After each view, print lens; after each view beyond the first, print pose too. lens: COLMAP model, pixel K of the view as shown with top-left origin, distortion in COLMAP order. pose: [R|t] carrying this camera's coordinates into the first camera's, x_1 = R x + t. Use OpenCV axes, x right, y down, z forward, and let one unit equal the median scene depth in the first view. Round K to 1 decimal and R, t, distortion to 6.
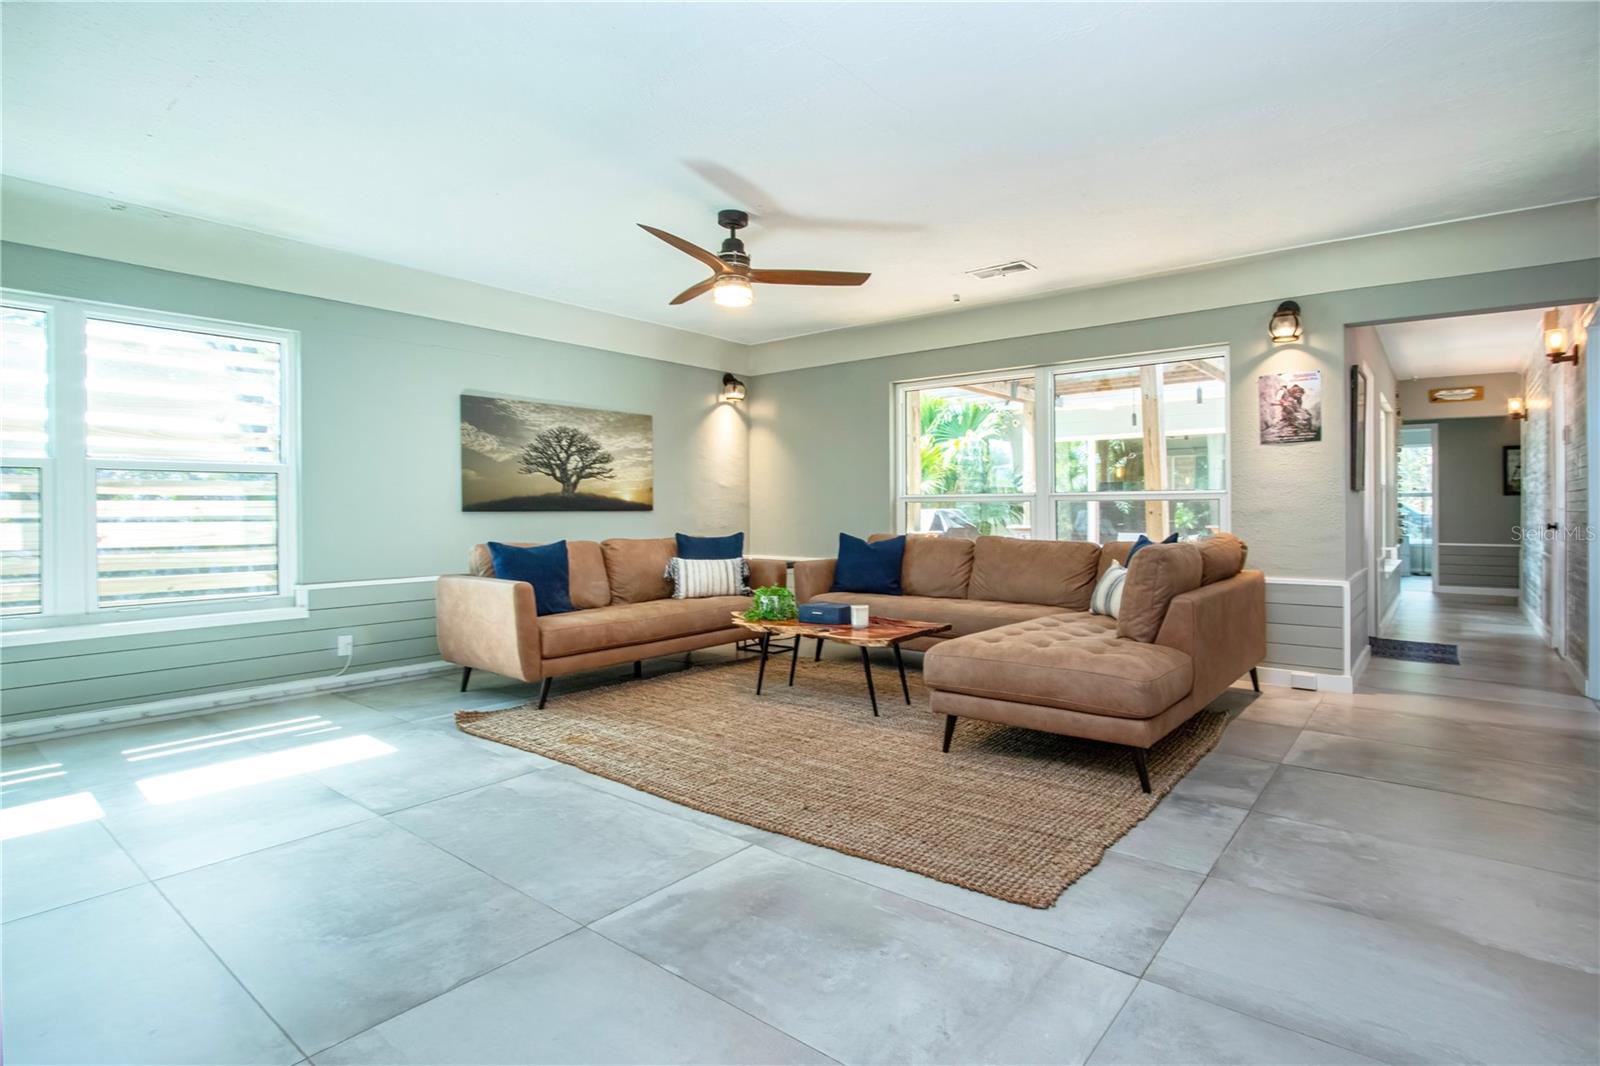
lens RADIAL K [[780.9, 0, 886.4], [0, 780.9, 511.0], [0, 0, 1]] dist [-0.021856, 0.001784]
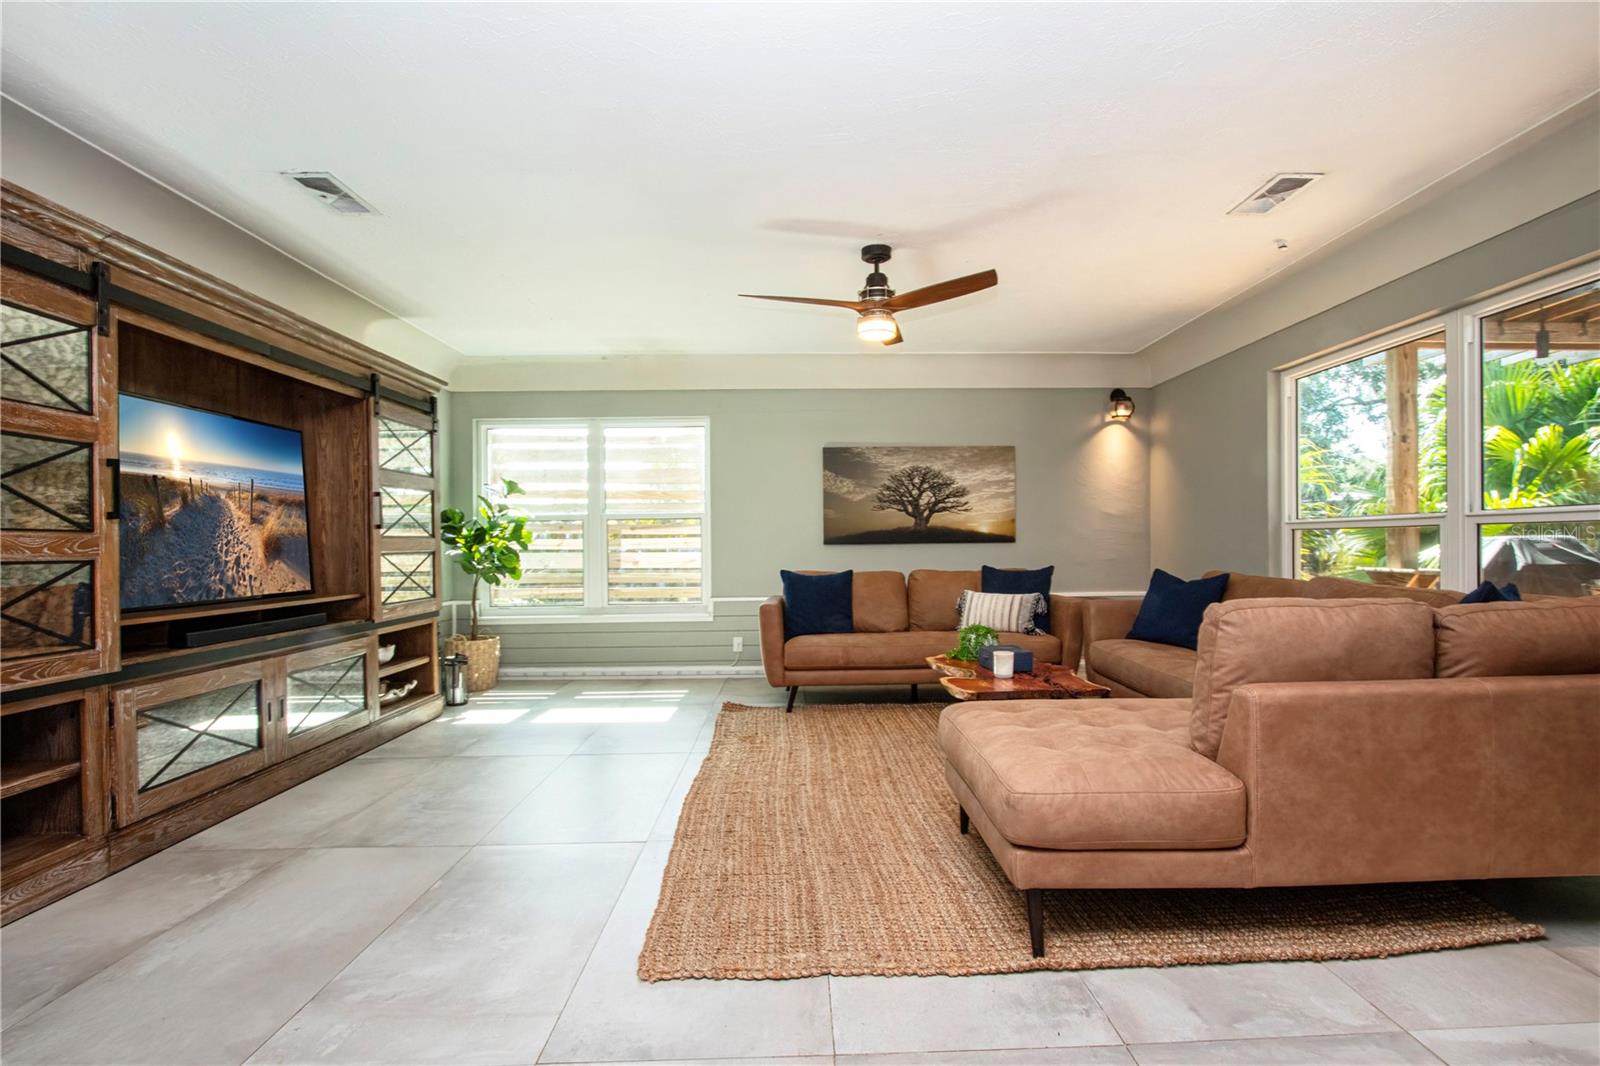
lens RADIAL K [[780.9, 0, 790.4], [0, 780.9, 539.9], [0, 0, 1]] dist [-0.021856, 0.001784]
pose [[0.617773, -0.007088, -0.786324, 0.359759], [0.006130, 0.999972, -0.004198, -0.001255], [0.786332, -0.002227, 0.617800, 0.198461]]
